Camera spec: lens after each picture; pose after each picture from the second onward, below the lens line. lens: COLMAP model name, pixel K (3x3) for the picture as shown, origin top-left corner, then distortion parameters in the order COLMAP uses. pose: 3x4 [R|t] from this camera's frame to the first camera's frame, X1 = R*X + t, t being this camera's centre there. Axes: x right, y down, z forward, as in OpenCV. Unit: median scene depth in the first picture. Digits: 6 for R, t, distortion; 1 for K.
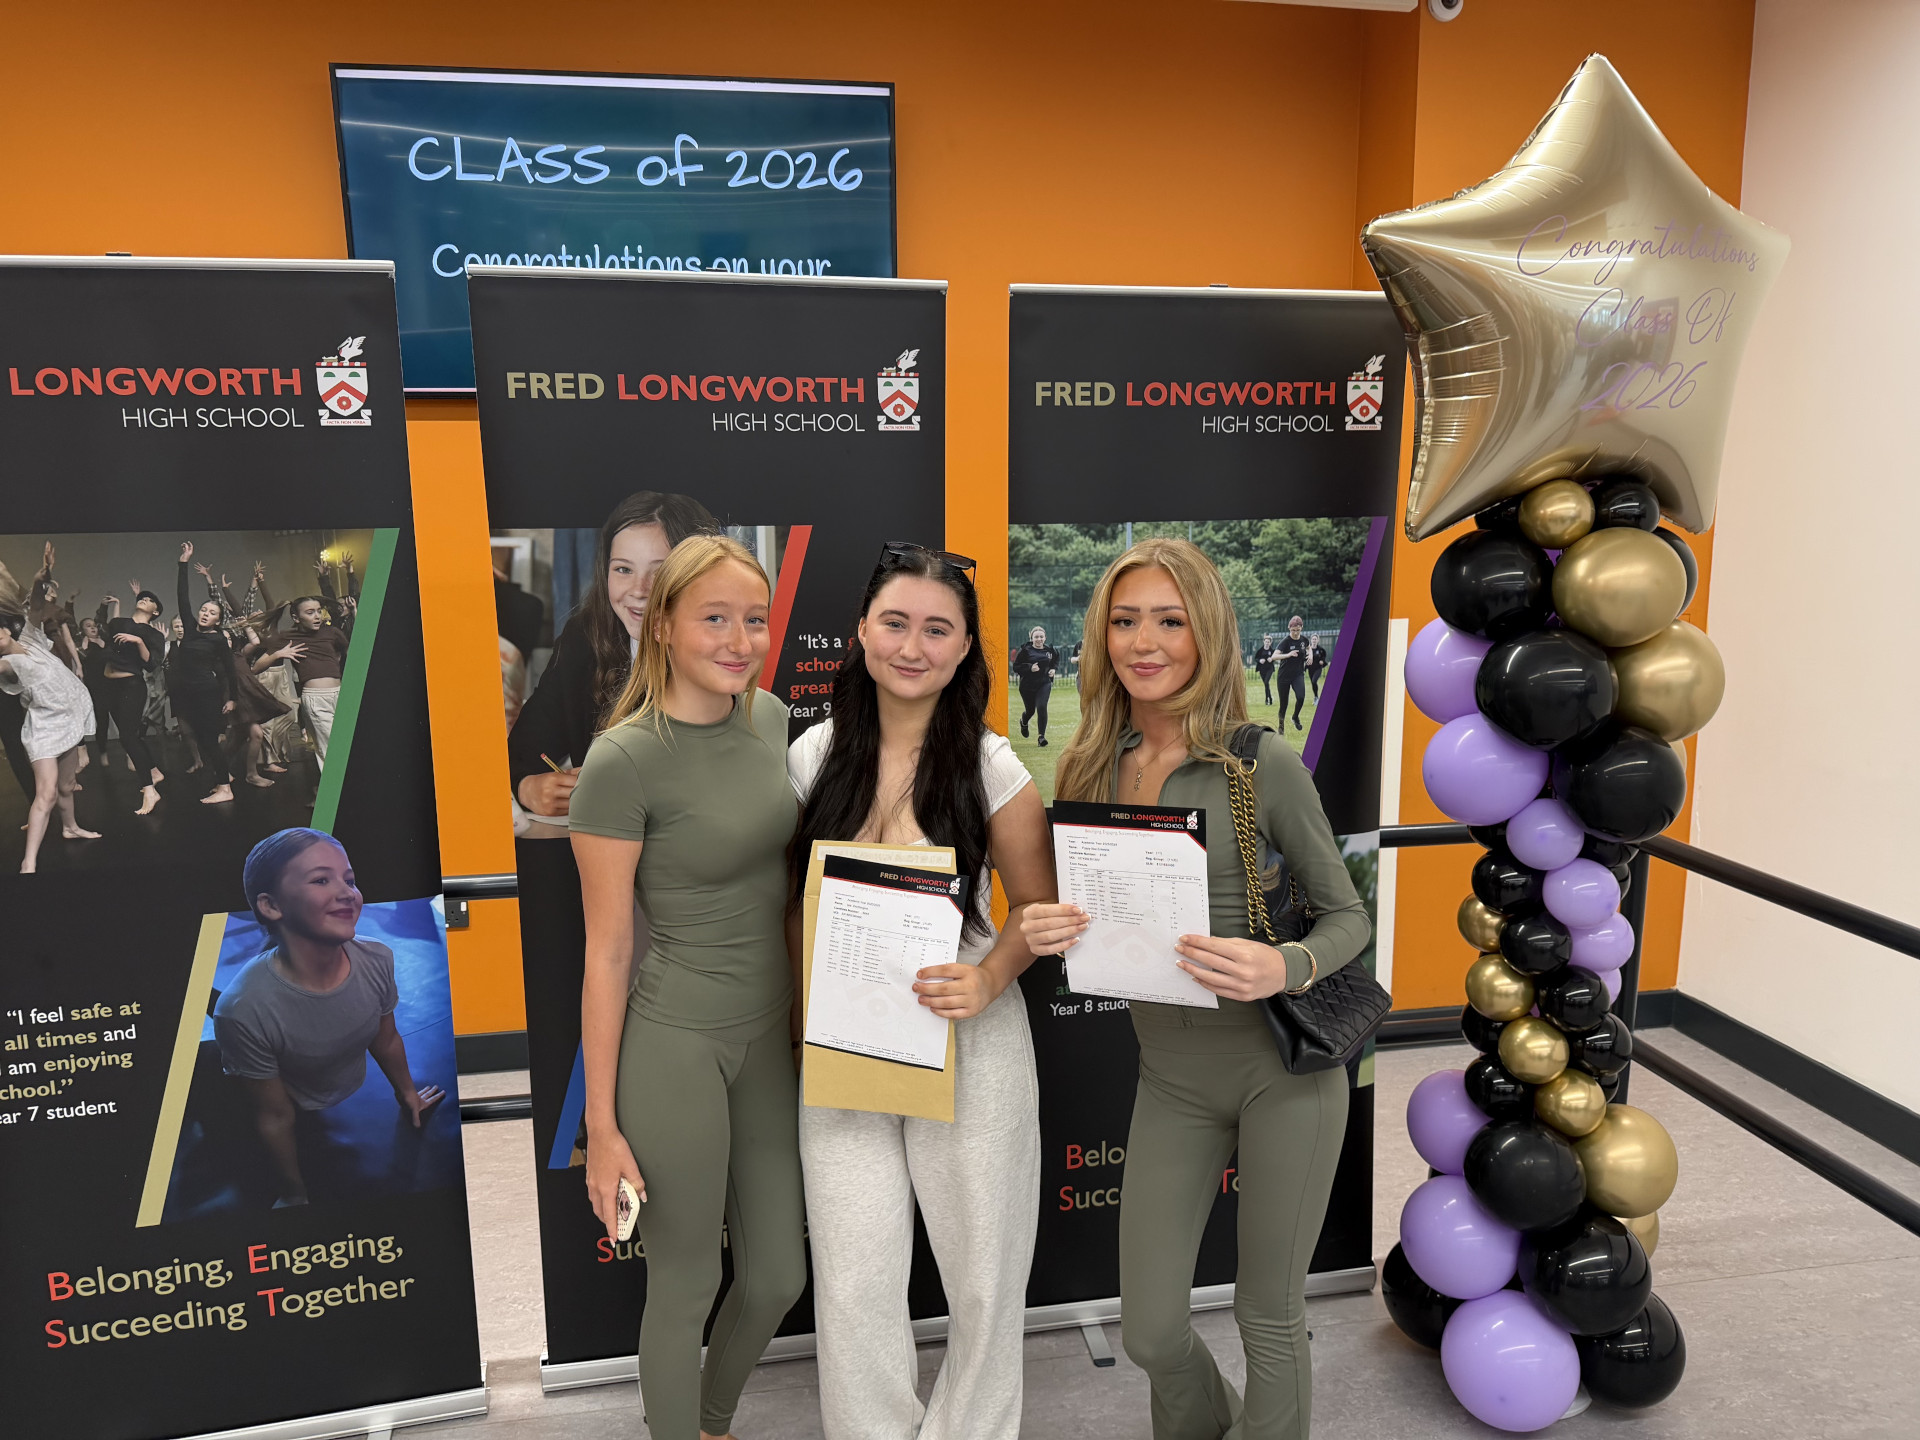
lens RADIAL K [[1358.1, 0, 956.2], [0, 1358.1, 718.6], [0, 0, 1]] dist [0.042676, -0.049430]
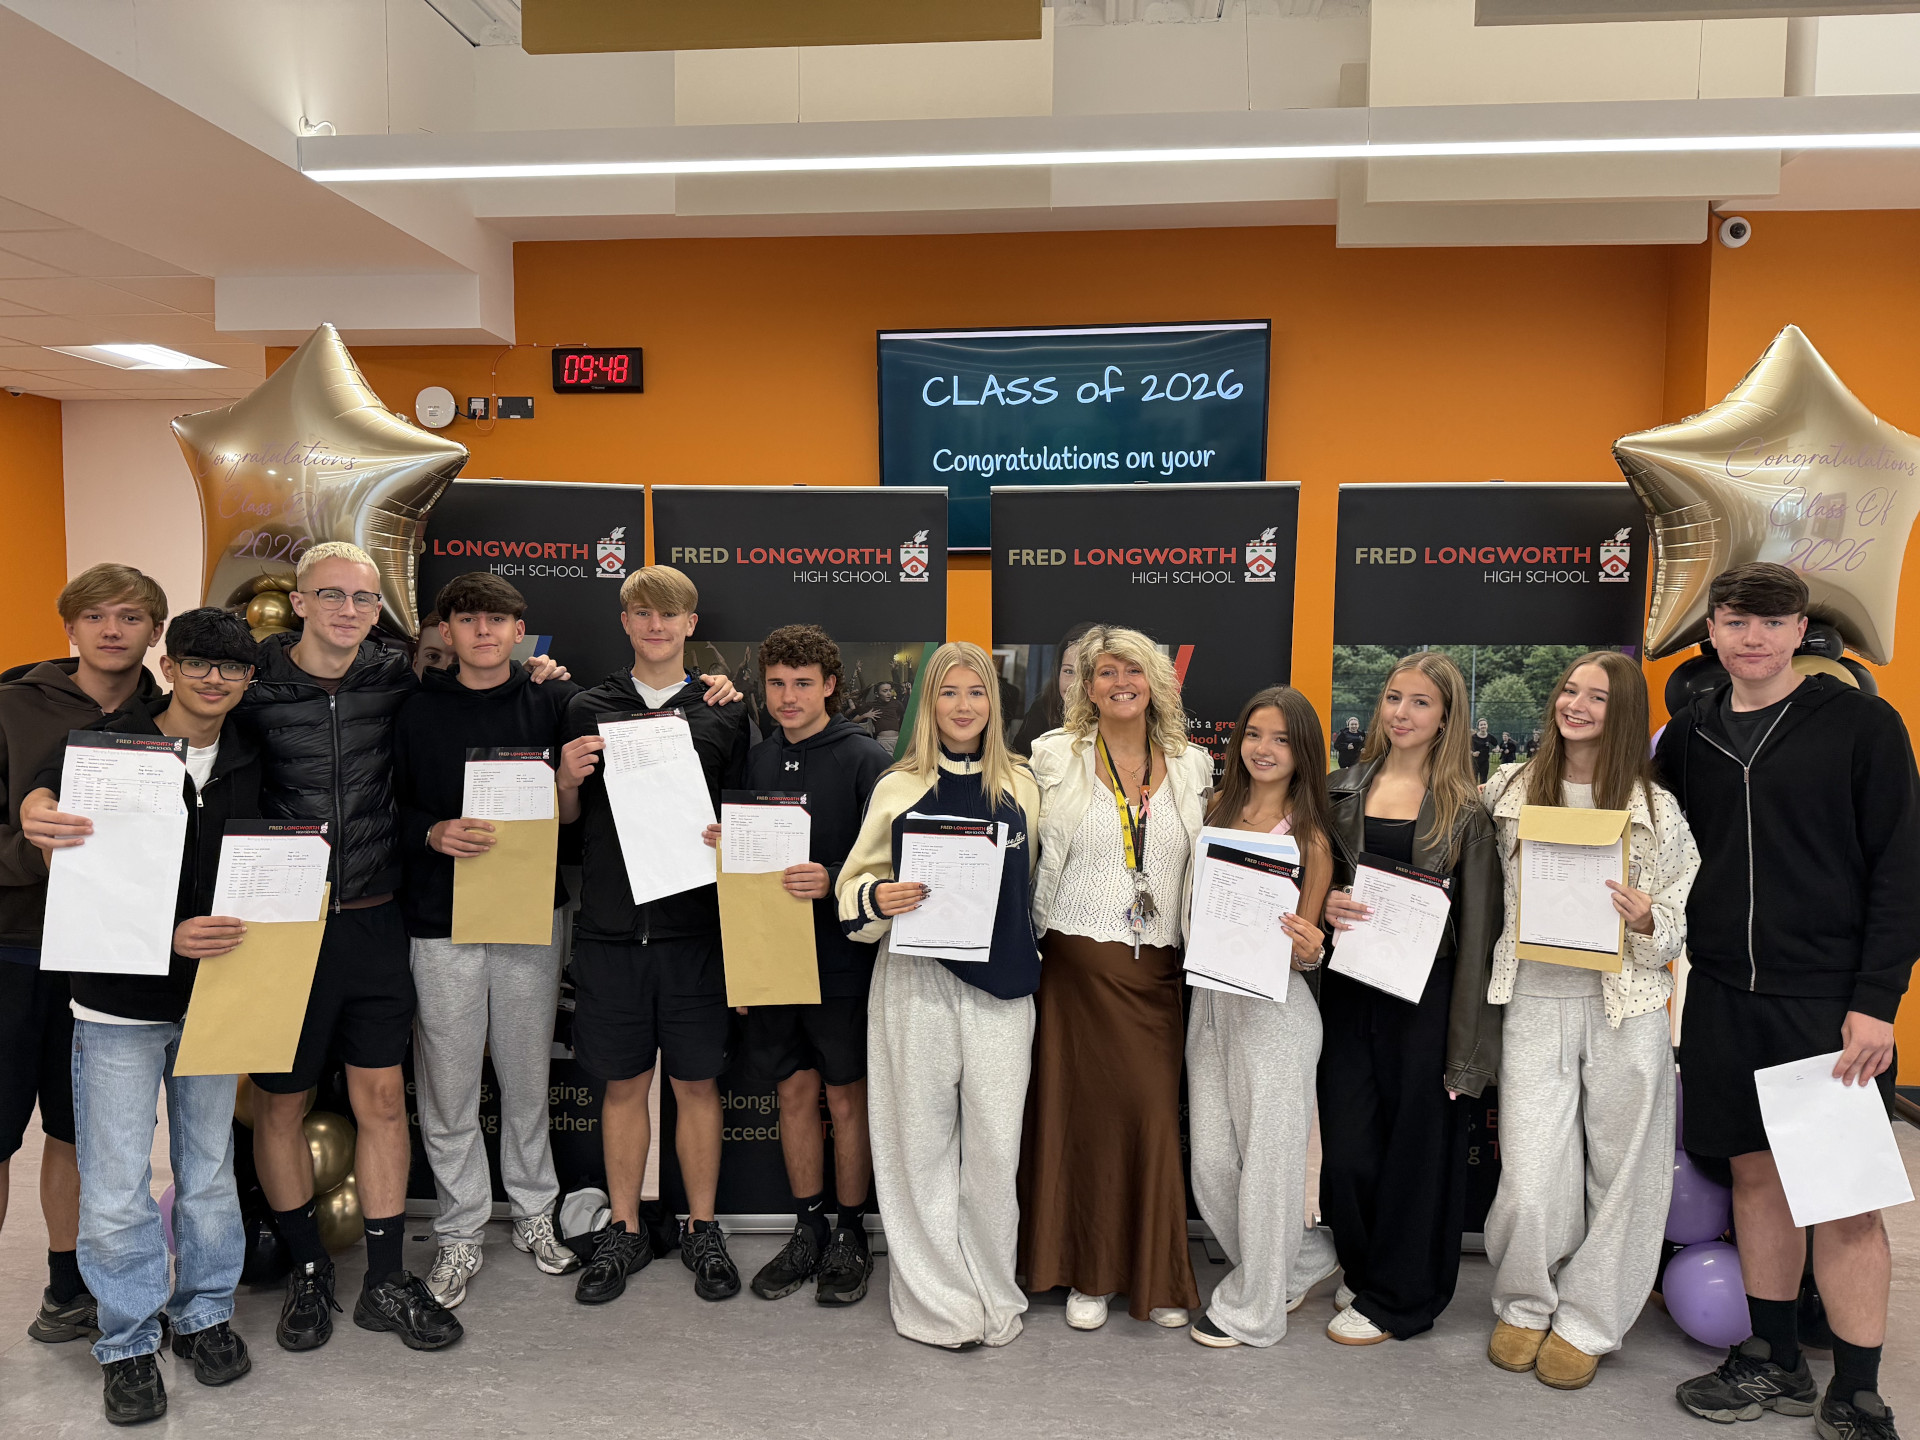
lens RADIAL K [[1358.1, 0, 949.9], [0, 1358.1, 715.1], [0, 0, 1]] dist [0.042676, -0.049430]
pose [[0.961797, 0.028575, -0.272267, 0.041907], [-0.054740, 0.994527, -0.088994, 0.081986], [0.268234, 0.100498, 0.958097, -0.492124]]
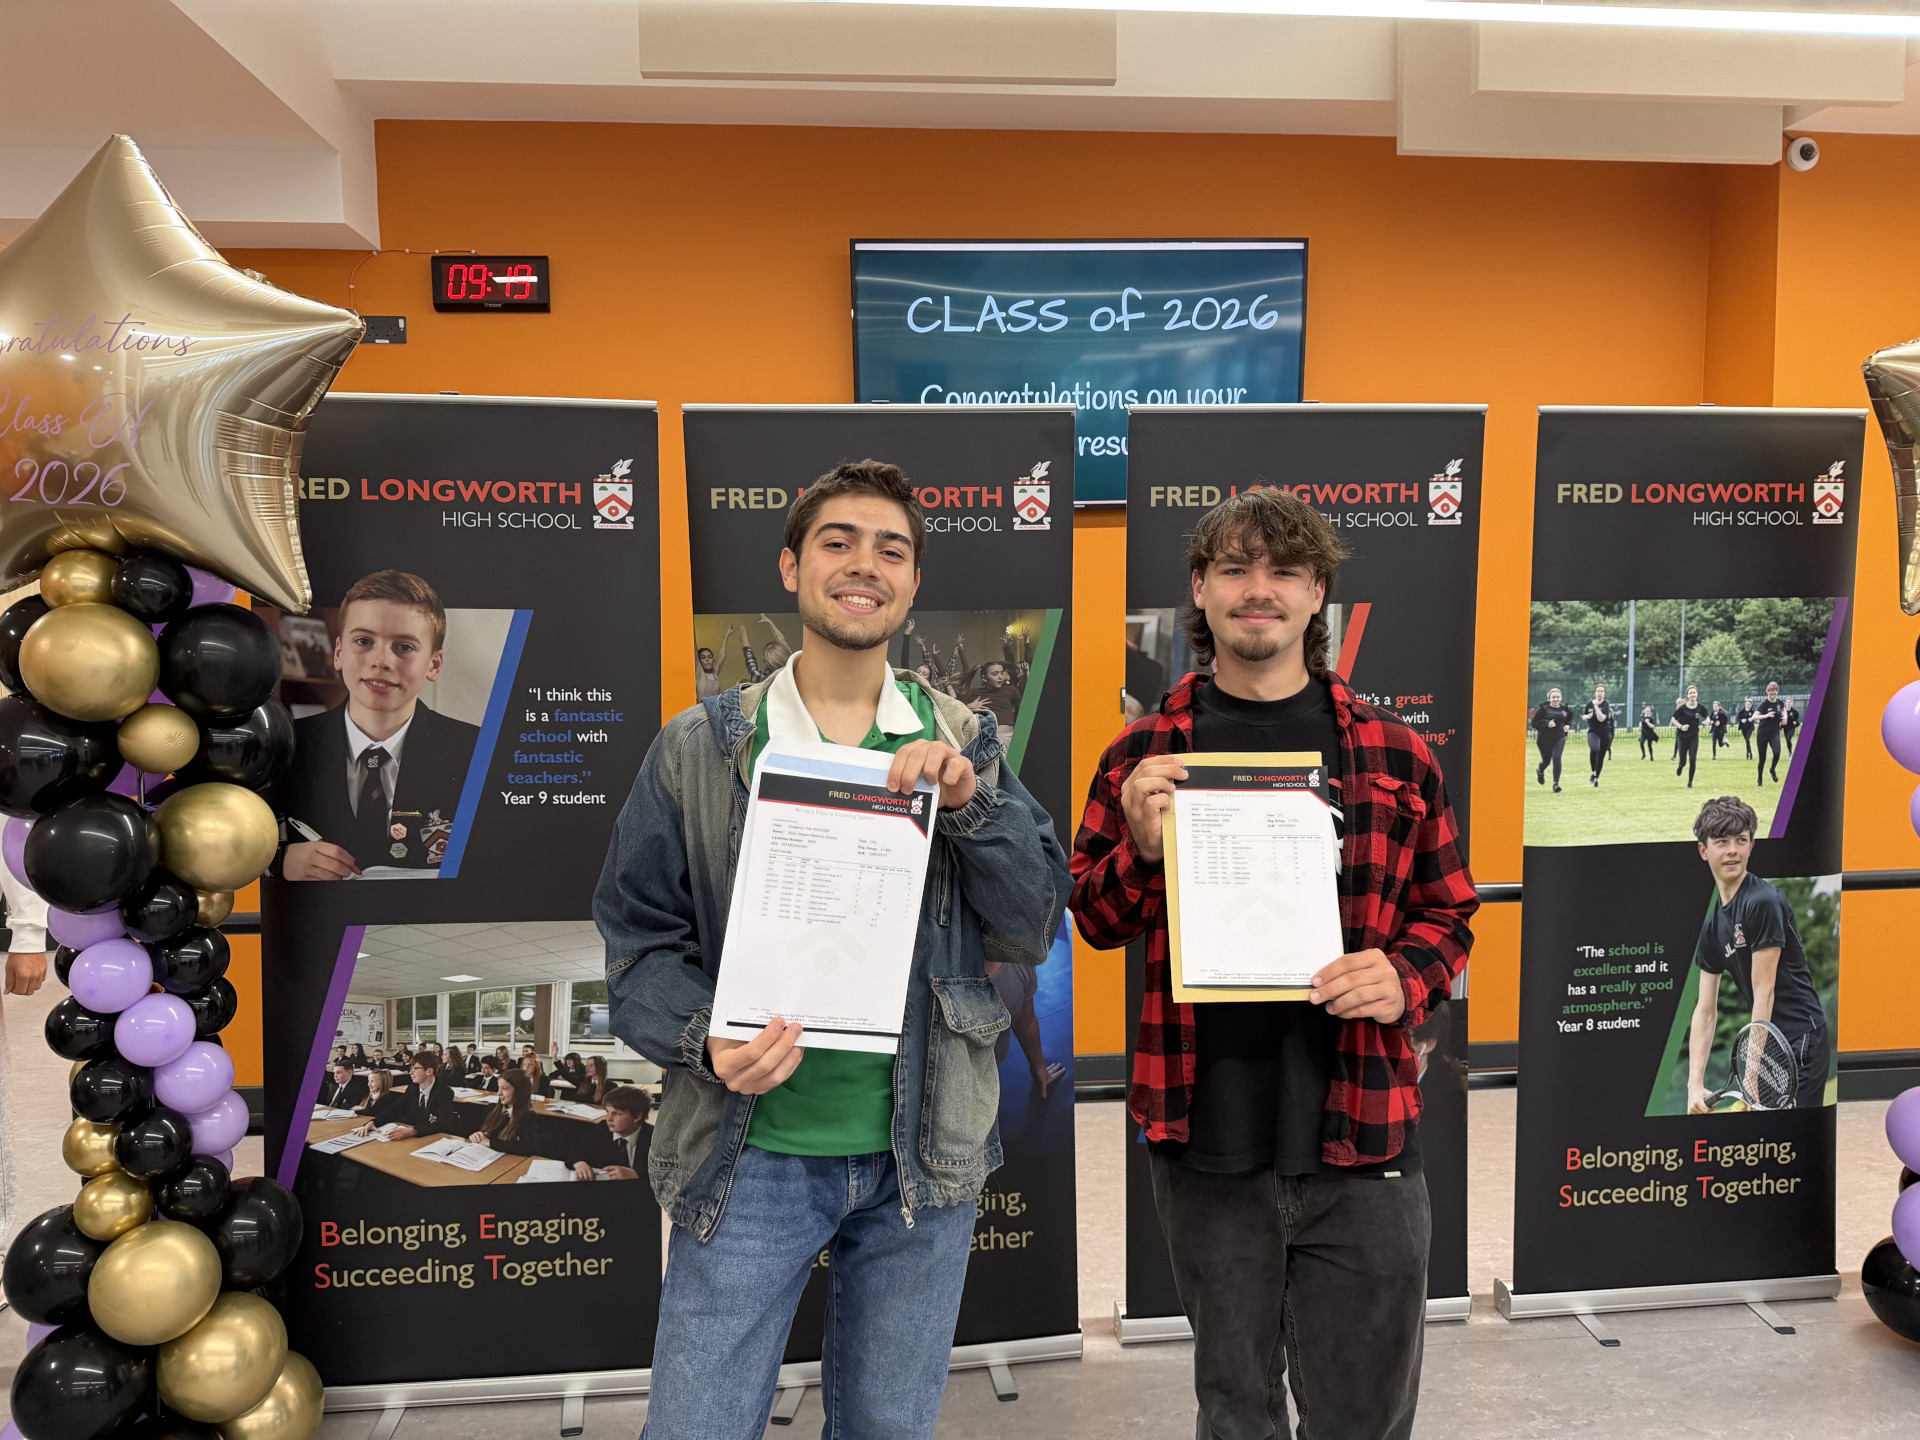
lens RADIAL K [[1358.1, 0, 958.5], [0, 1358.1, 720.8], [0, 0, 1]] dist [0.042676, -0.049430]
pose [[0.995626, 0.002113, -0.093399, -0.358474], [-0.009543, 0.996815, -0.079175, 0.061116], [0.092935, 0.079720, 0.992476, -0.233433]]
